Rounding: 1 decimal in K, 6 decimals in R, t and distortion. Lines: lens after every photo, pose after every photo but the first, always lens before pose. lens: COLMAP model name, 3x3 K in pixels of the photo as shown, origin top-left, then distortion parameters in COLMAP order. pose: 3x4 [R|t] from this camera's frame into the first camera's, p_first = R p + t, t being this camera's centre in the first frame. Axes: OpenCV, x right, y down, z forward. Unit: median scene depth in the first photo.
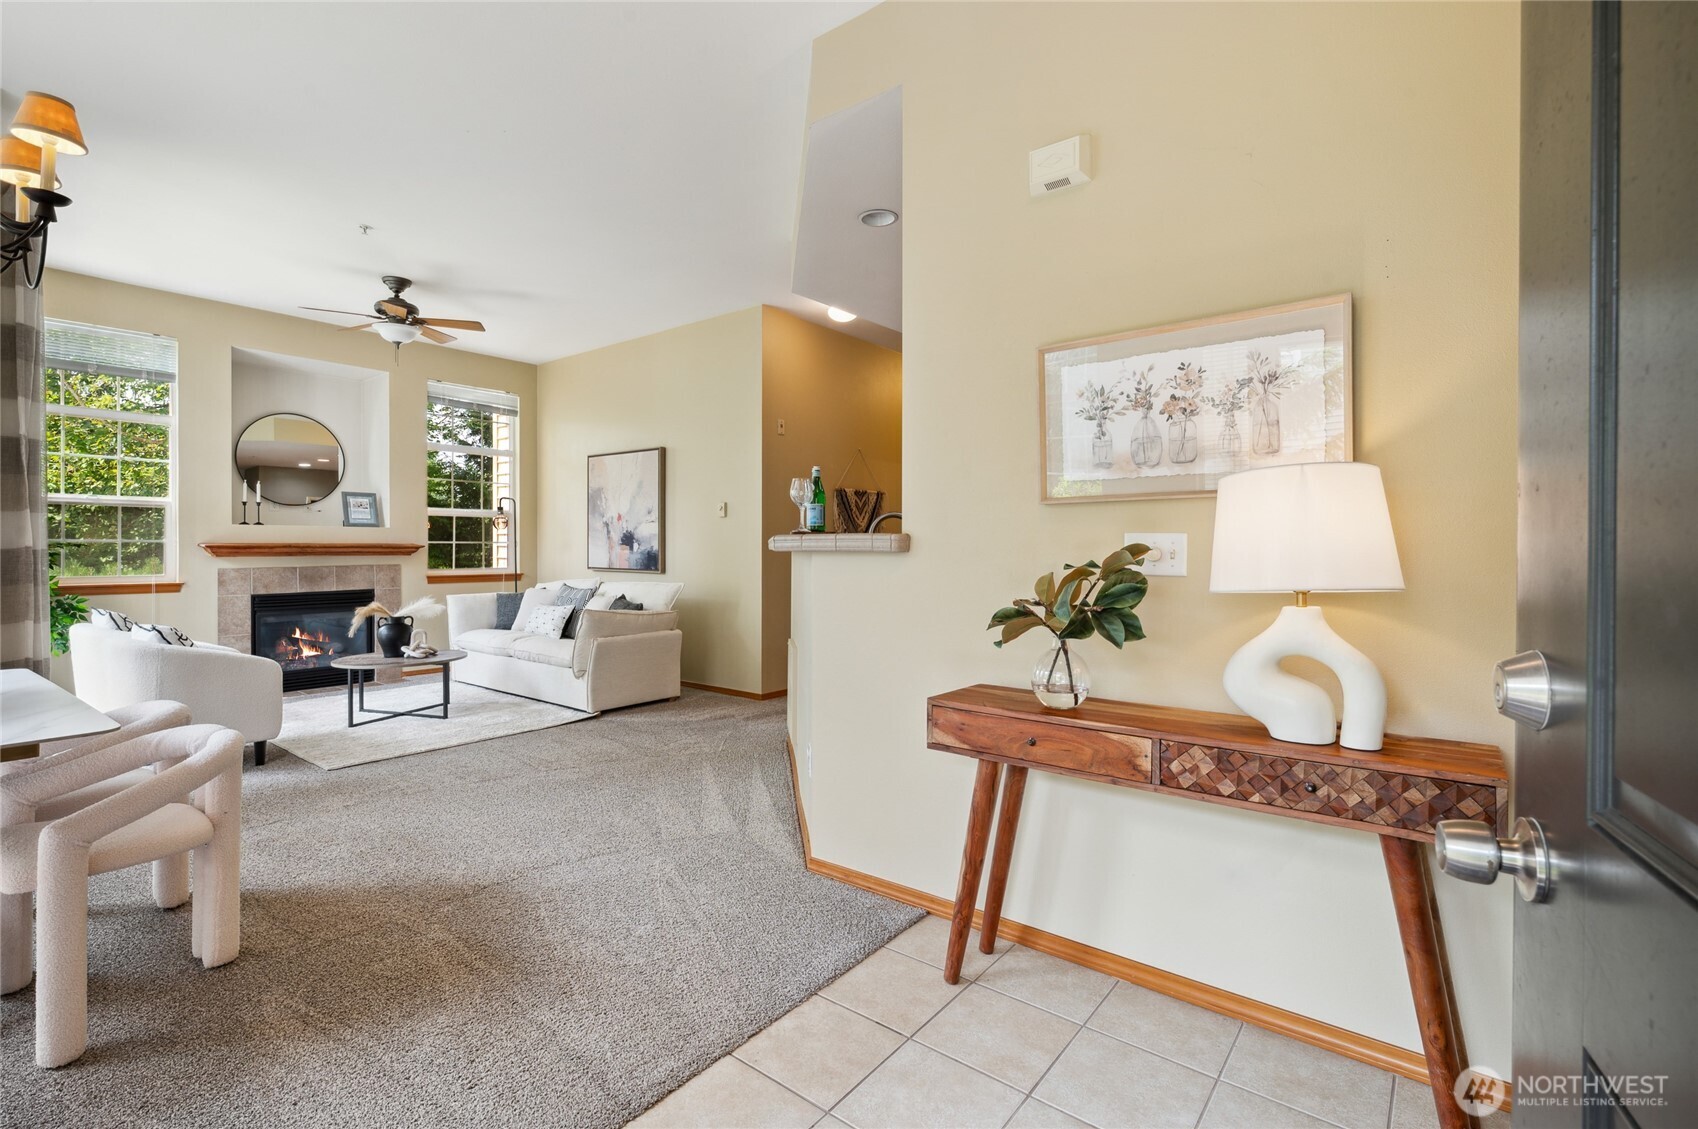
lens RADIAL K [[771.1, 0, 851.3], [0, 771.1, 548.8], [0, 0, 1]] dist [-0.002678, -0.000151]
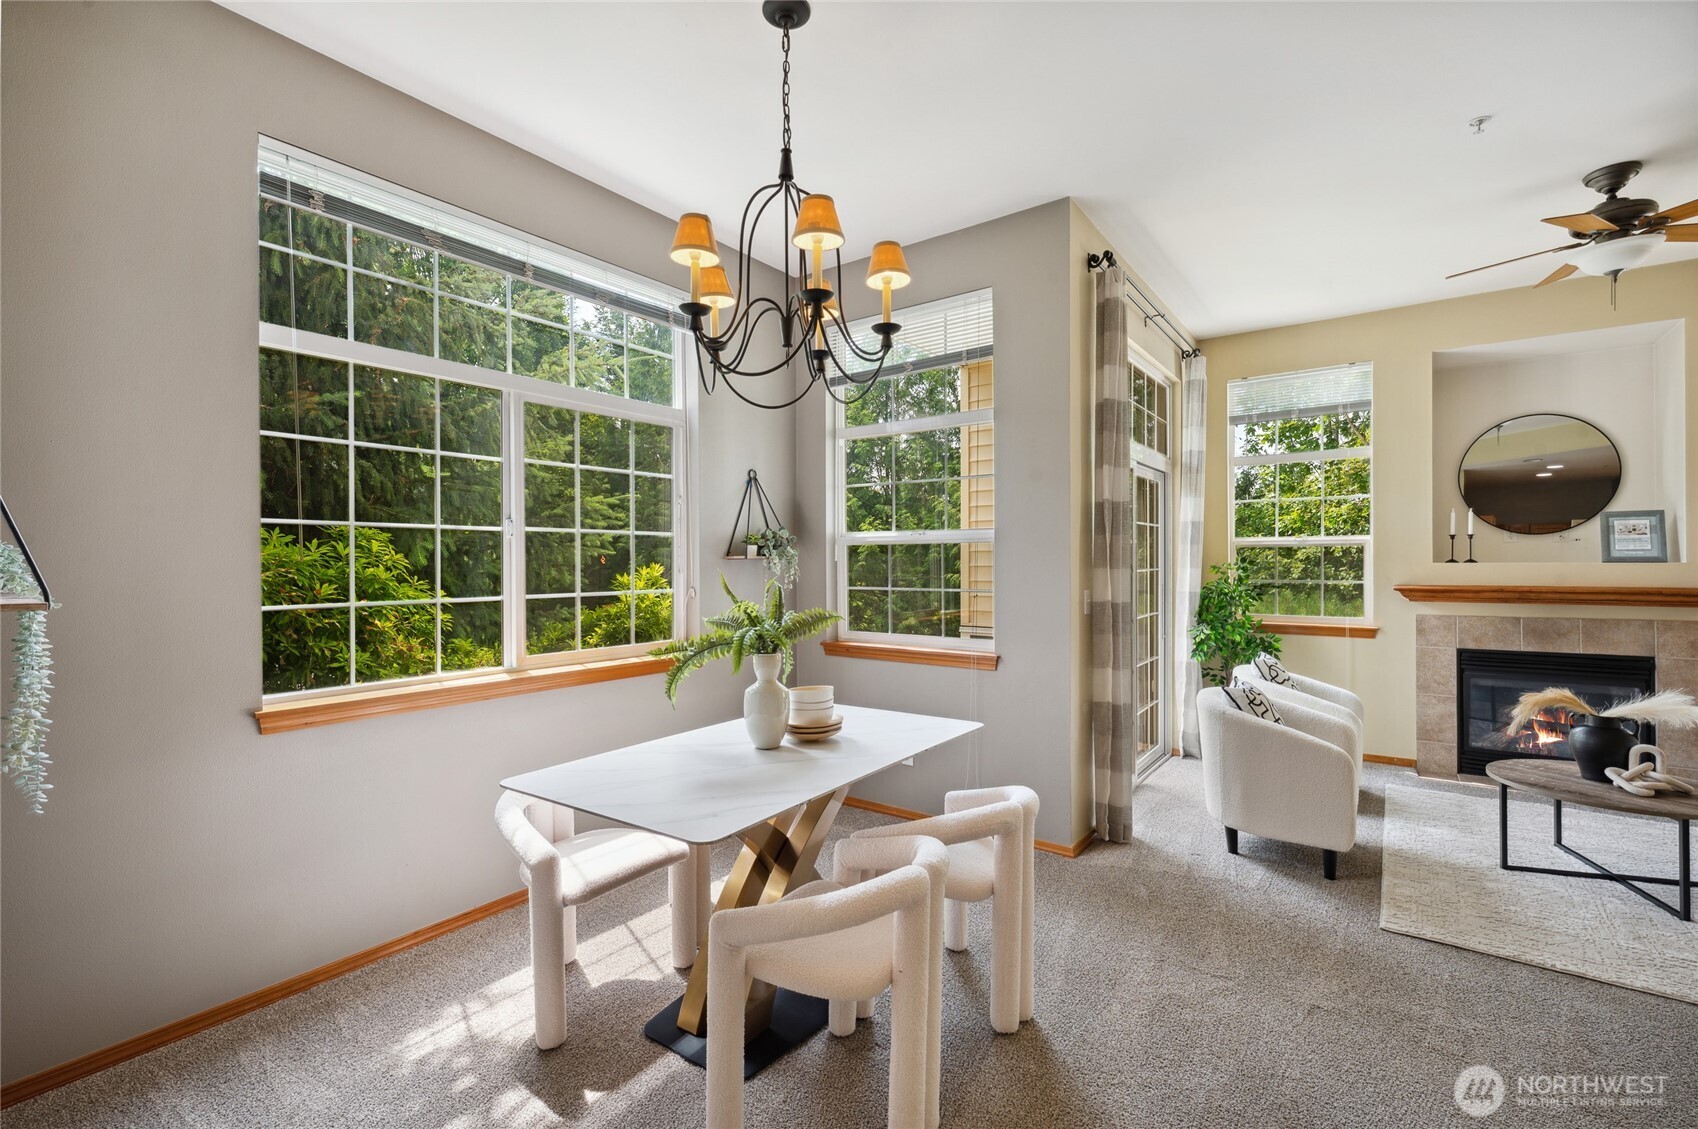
lens RADIAL K [[744.6, 0, 853.5], [0, 744.6, 564.3], [0, 0, 1]] dist [0.002279, 0.000152]
pose [[0.036823, 0.000841, -0.999321, -0.011194], [0.000746, 0.999999, 0.000870, -0.030444], [0.999322, -0.000778, 0.036822, 0.326498]]
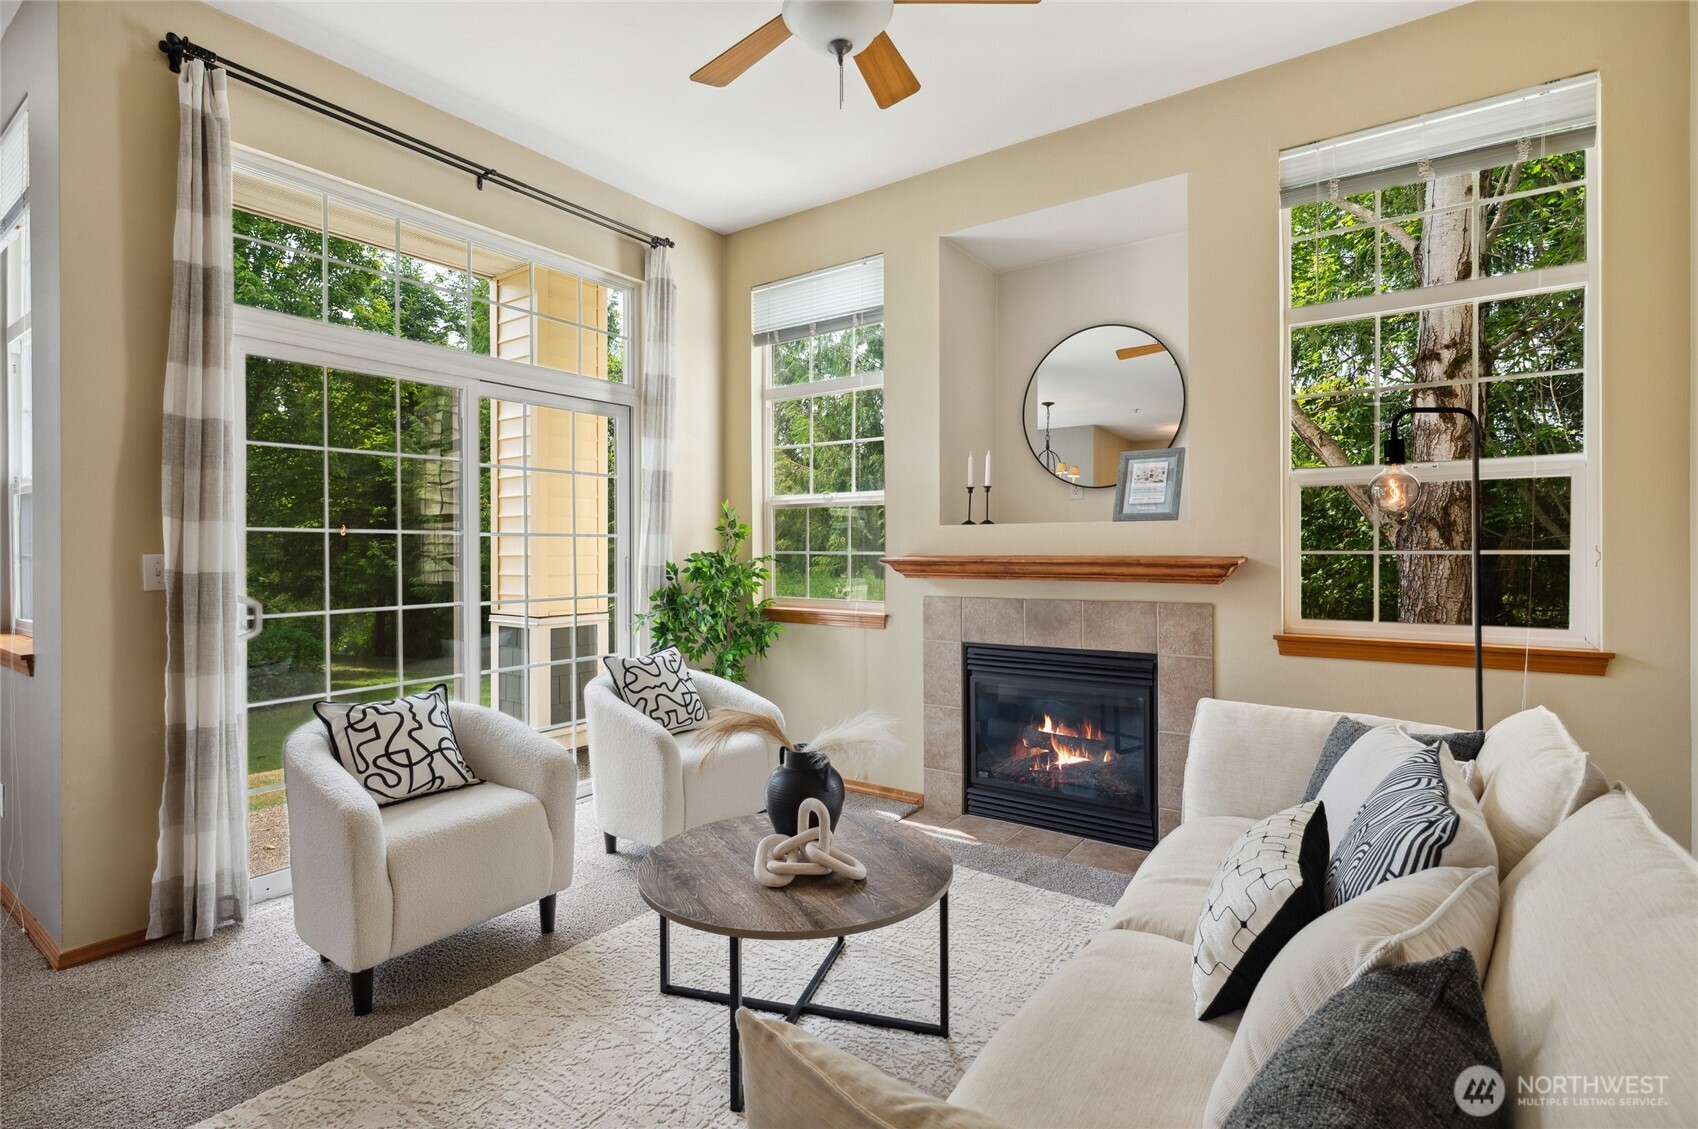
lens RADIAL K [[804.3, 0, 859.0], [0, 804.3, 552.2], [0, 0, 1]] dist [0.000101, 0.000072]
pose [[0.050449, 0.001248, -0.998726, -0.160556], [-0.000650, 0.999999, 0.001217, -0.010552], [0.998726, 0.000587, 0.050450, 0.879241]]
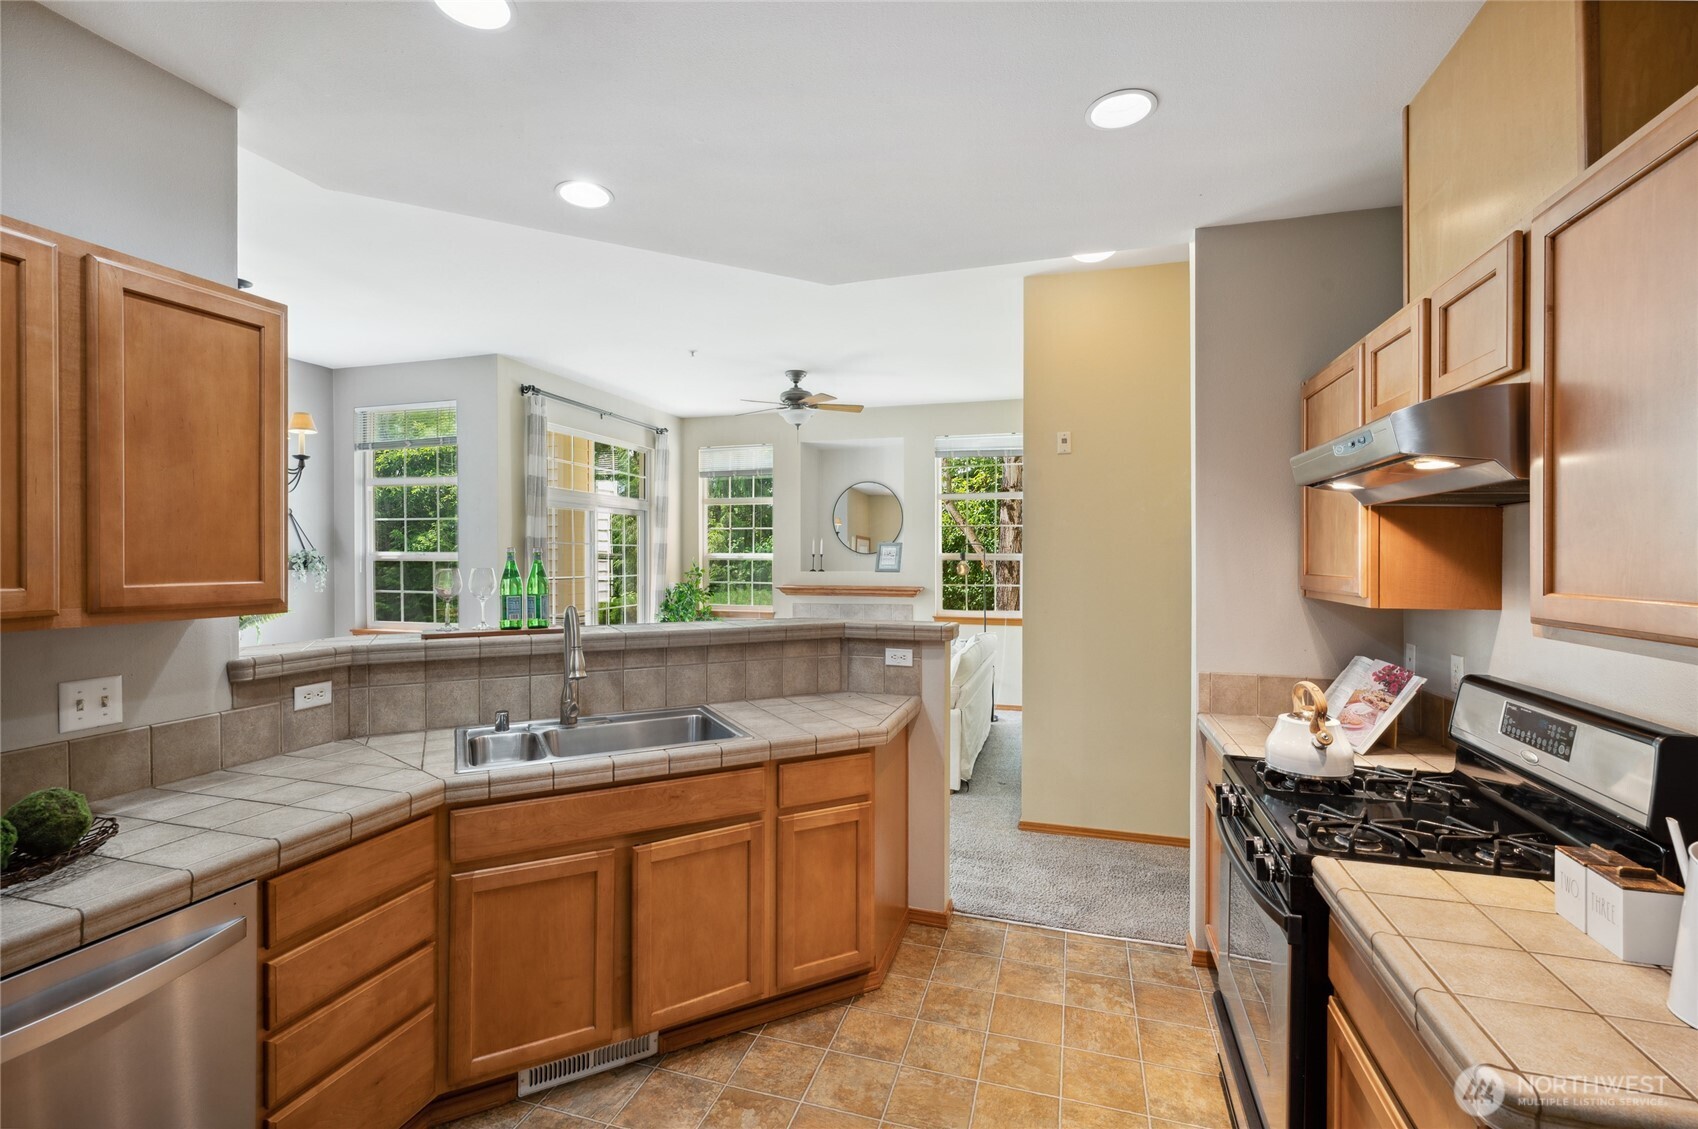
lens RADIAL K [[744.6, 0, 853.5], [0, 744.6, 564.3], [0, 0, 1]] dist [0.002279, 0.000152]
pose [[0.361484, 0.010076, -0.932324, 0.460867], [-0.003786, 0.999949, 0.009338, -0.055961], [0.932371, 0.000154, 0.361504, 0.590140]]
